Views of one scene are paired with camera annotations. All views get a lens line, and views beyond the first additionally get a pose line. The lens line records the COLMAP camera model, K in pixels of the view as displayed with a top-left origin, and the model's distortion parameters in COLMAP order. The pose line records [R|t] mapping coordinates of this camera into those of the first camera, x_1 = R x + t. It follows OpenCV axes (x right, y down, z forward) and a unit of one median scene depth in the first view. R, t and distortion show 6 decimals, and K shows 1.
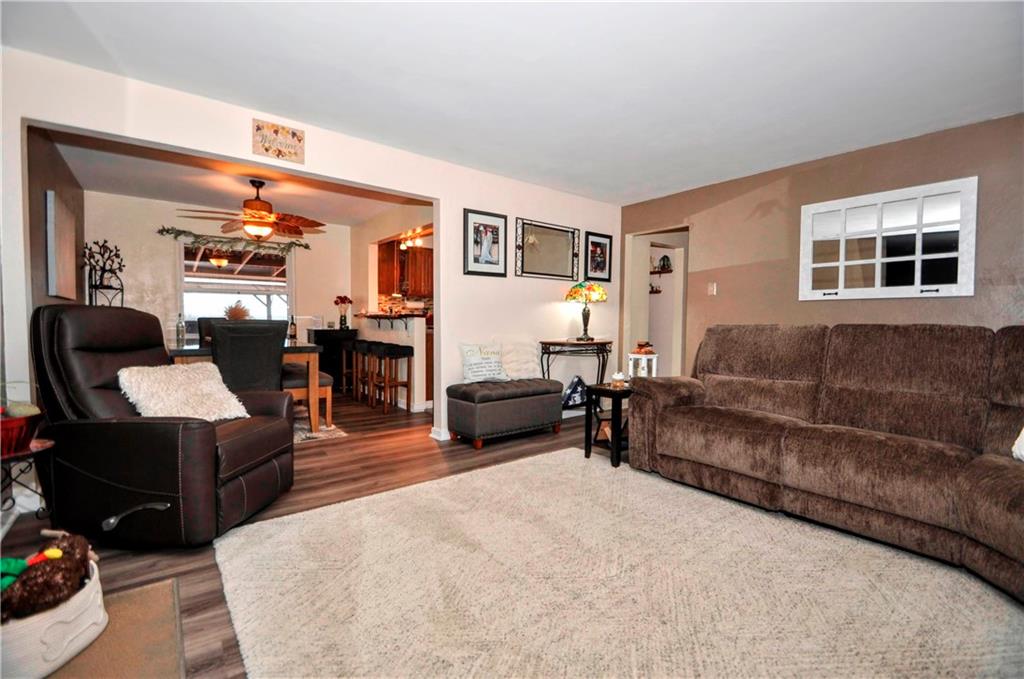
lens RADIAL K [[458.4, 0, 516.7], [0, 458.4, 339.1], [0, 0, 1]] dist [0.010053, -0.015438]
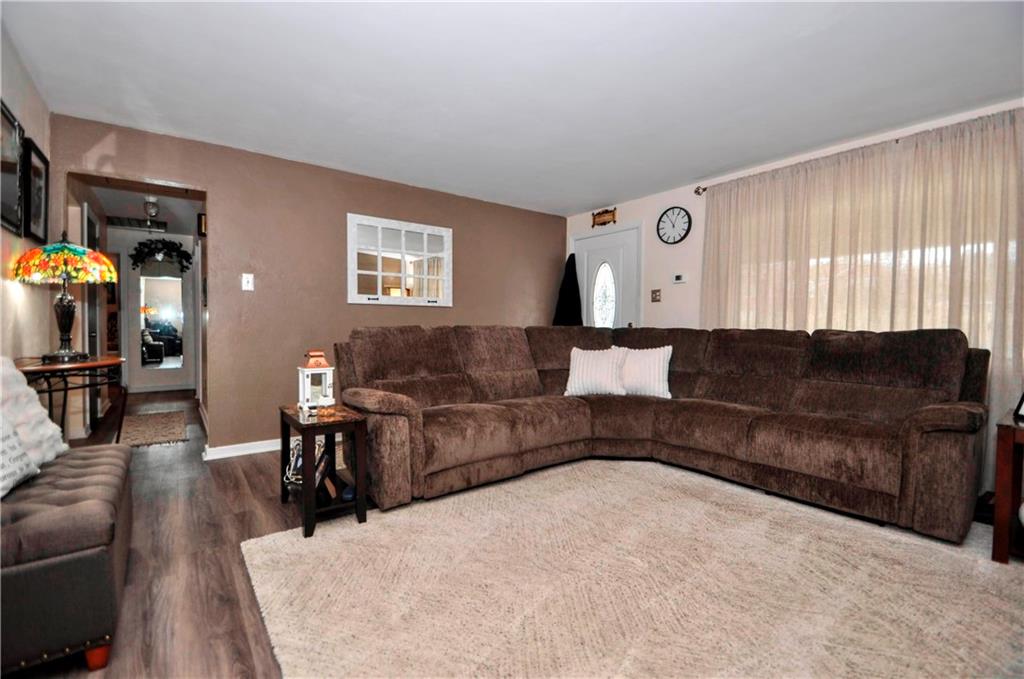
lens RADIAL K [[458.4, 0, 516.7], [0, 458.4, 339.1], [0, 0, 1]] dist [0.010053, -0.015438]
pose [[0.003671, -0.041213, 0.999144, -0.491207], [0.031623, 0.998655, 0.041076, -0.038460], [-0.999493, 0.031445, 0.004970, 0.701469]]
